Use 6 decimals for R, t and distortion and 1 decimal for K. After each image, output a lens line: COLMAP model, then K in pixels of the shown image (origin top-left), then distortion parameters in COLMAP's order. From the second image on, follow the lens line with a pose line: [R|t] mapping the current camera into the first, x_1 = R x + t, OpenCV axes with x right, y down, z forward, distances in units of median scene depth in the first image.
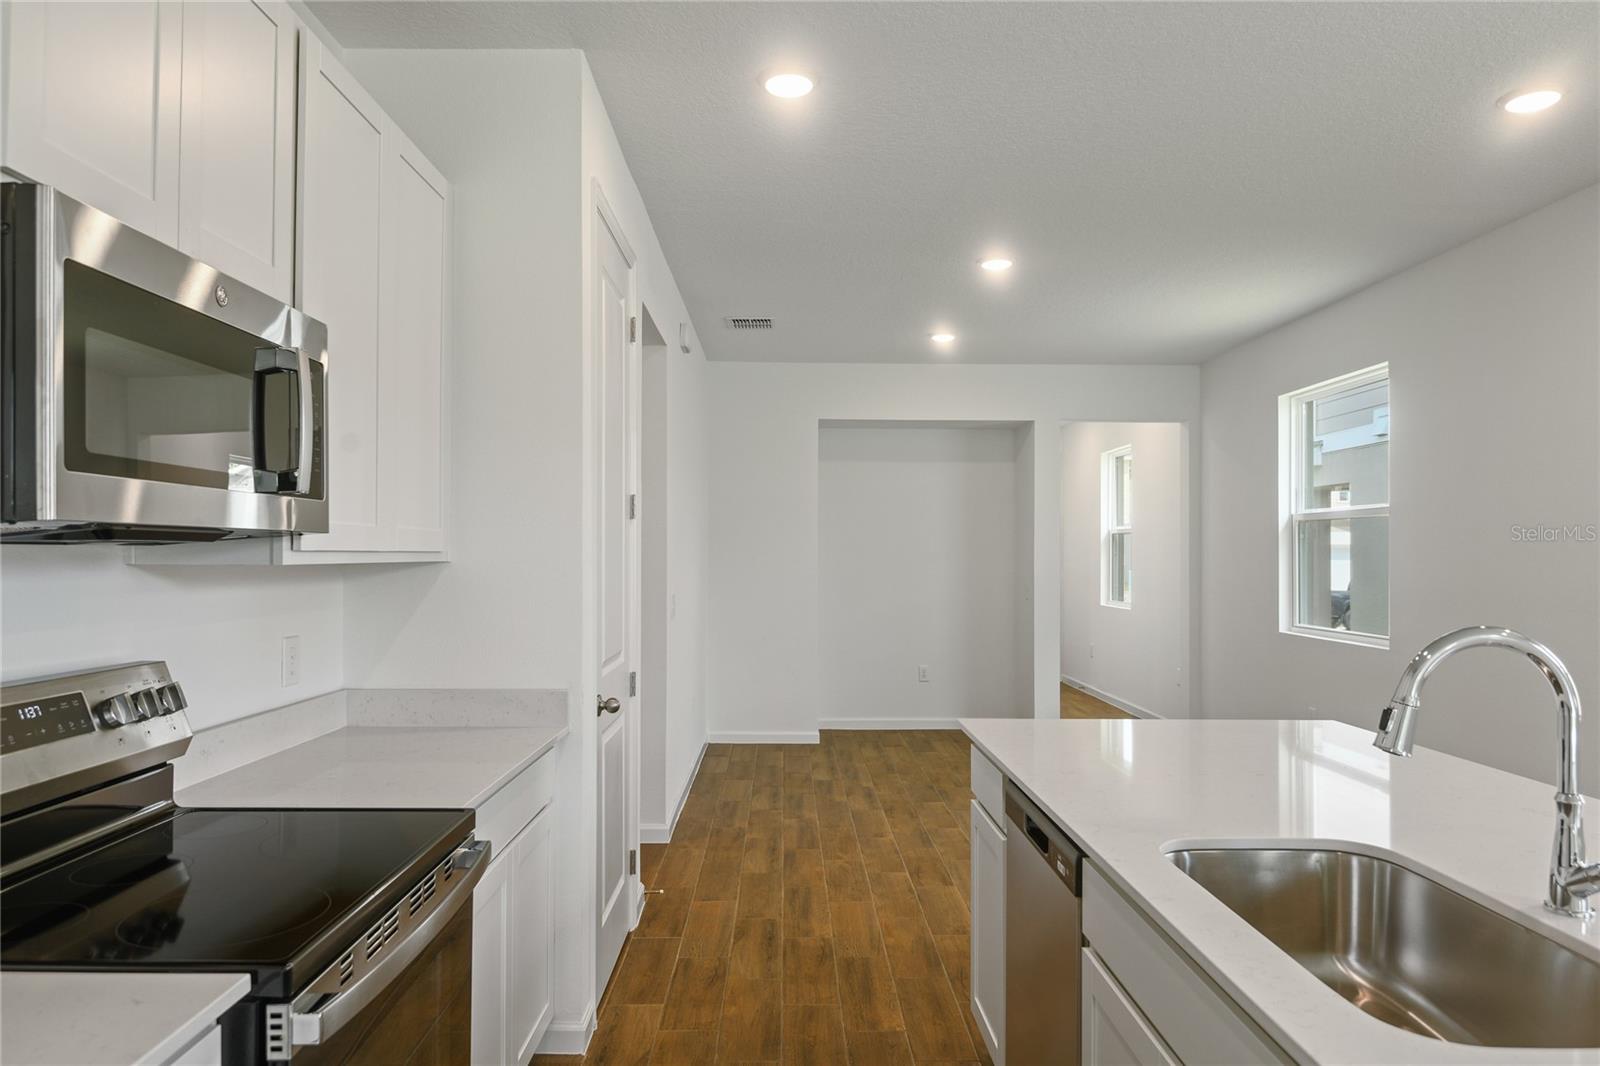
lens RADIAL K [[1034.5, 0, 800.0], [0, 1034.5, 533.0], [0, 0, 1]] dist [0.020714, -0.000917]
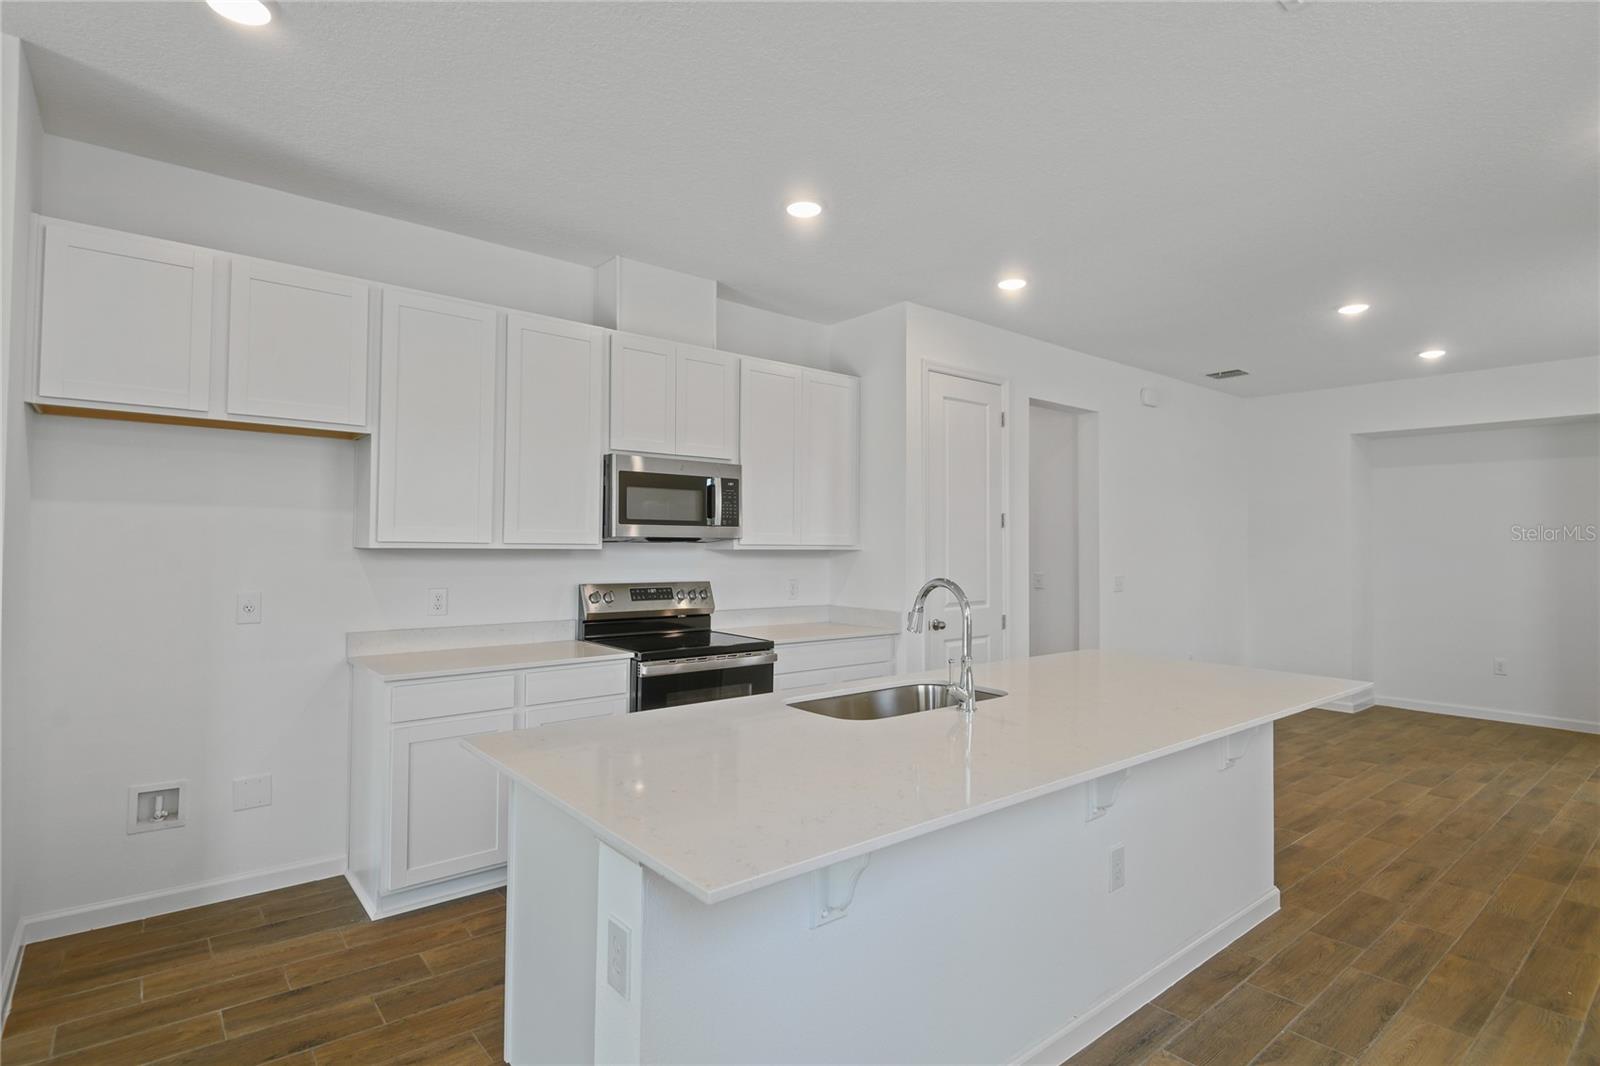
lens RADIAL K [[823.4, 0, 800.0], [0, 823.4, 533.0], [0, 0, 1]] dist [0.000079, -0.000098]
pose [[0.635692, -0.002154, -0.771940, 1.355916], [0.005512, 0.999983, 0.001749, -0.017437], [0.771923, -0.005367, 0.635693, -0.286945]]
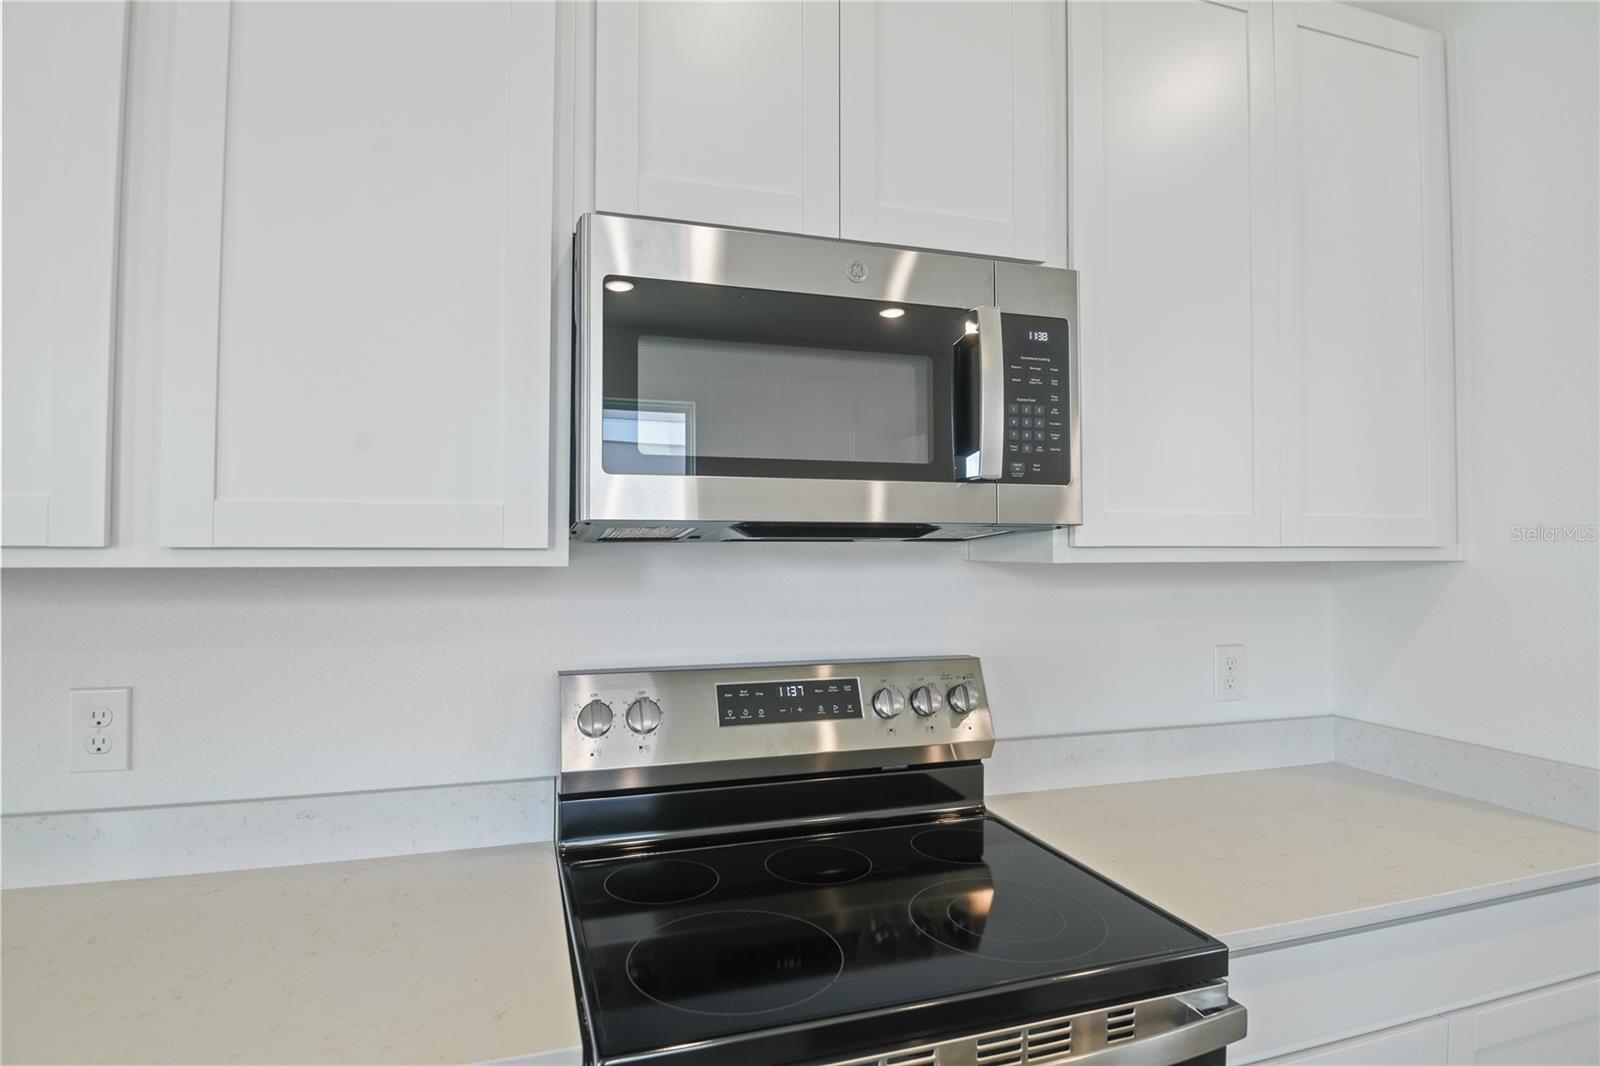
lens RADIAL K [[877.2, 0, 800.0], [0, 877.2, 533.0], [0, 0, 1]] dist [0.004206, 0.000433]
pose [[0.314734, -0.009190, -0.949136, 0.126300], [0.015862, 0.999864, -0.004421, 0.005762], [0.949047, -0.013664, 0.314837, 0.577676]]
